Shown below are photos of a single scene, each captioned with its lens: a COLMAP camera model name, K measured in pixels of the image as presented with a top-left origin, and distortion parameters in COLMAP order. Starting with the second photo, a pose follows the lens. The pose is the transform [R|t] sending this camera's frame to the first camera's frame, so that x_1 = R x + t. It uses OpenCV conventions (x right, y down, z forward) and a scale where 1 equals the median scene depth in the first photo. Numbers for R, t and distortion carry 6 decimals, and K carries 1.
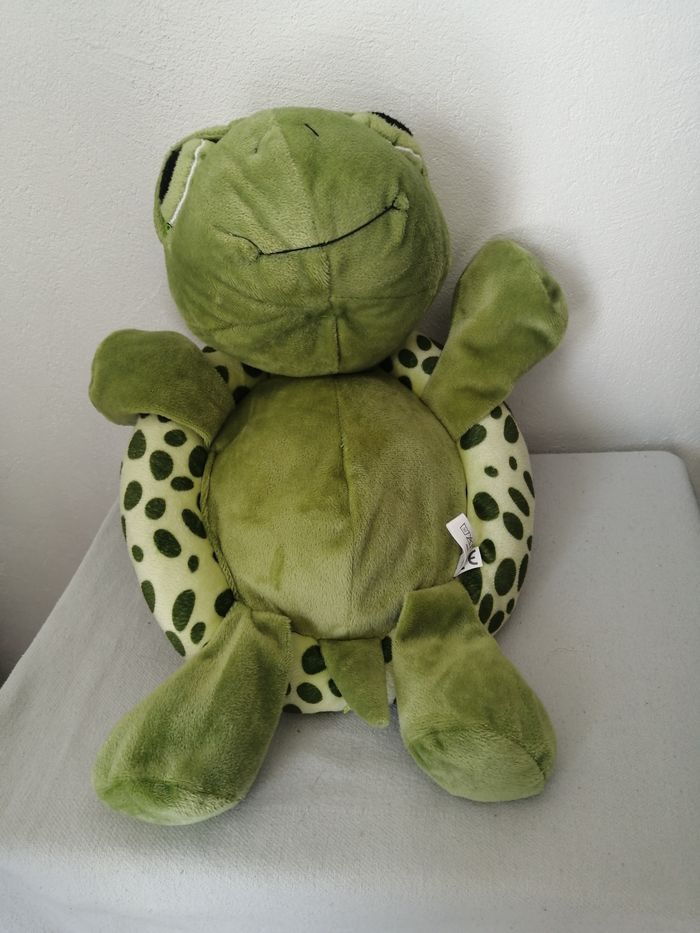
lens RADIAL K [[753.0, 0, 353.2], [0, 753.0, 471.9], [0, 0, 1]] dist [-0.036868, 0.059507]
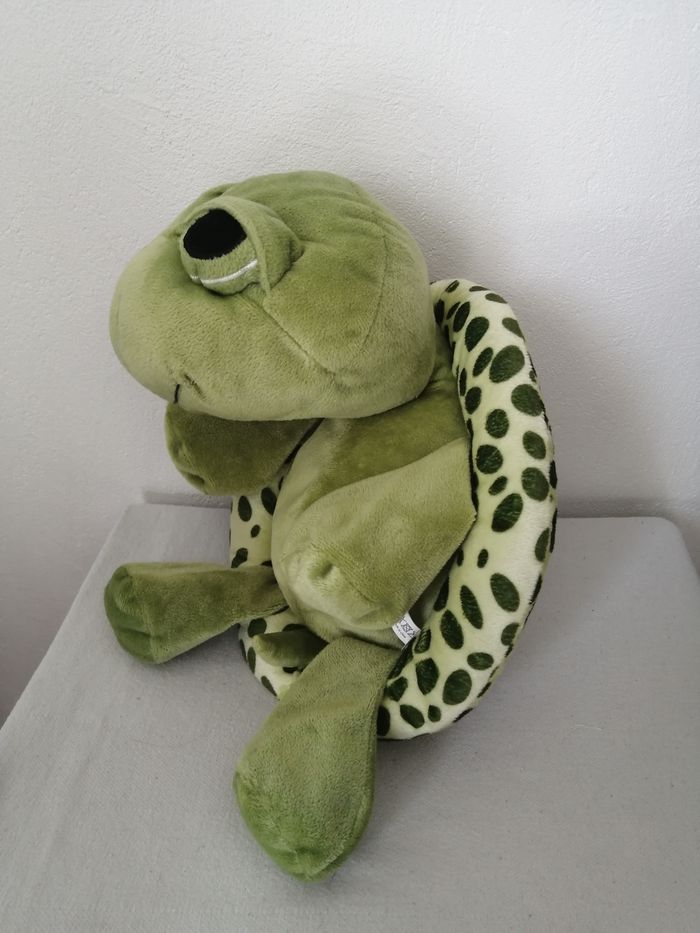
lens RADIAL K [[753.0, 0, 354.5], [0, 753.0, 469.7], [0, 0, 1]] dist [-0.036868, 0.059507]
pose [[0.995819, 0.021454, 0.088793, -0.102524], [-0.015828, 0.997851, -0.063586, -0.026736], [-0.089966, 0.061915, 0.994018, 0.047539]]
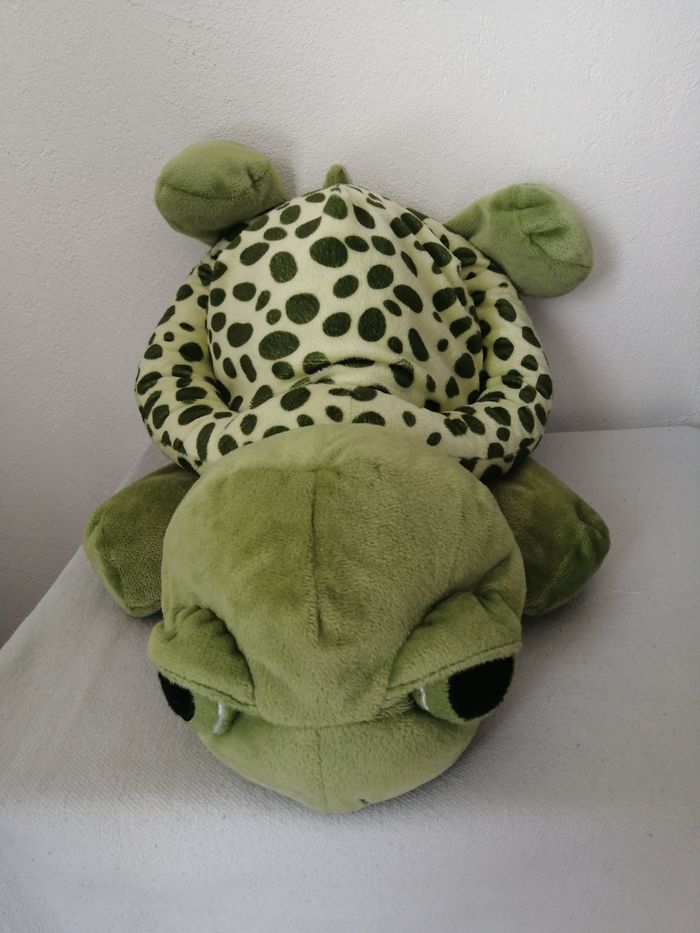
lens RADIAL K [[753.0, 0, 353.7], [0, 753.0, 470.5], [0, 0, 1]] dist [-0.036868, 0.059507]
pose [[0.998316, -0.006342, 0.057656, -0.105282], [0.015763, 0.986260, -0.164444, 0.235882], [-0.055820, 0.165076, 0.984700, 0.069510]]
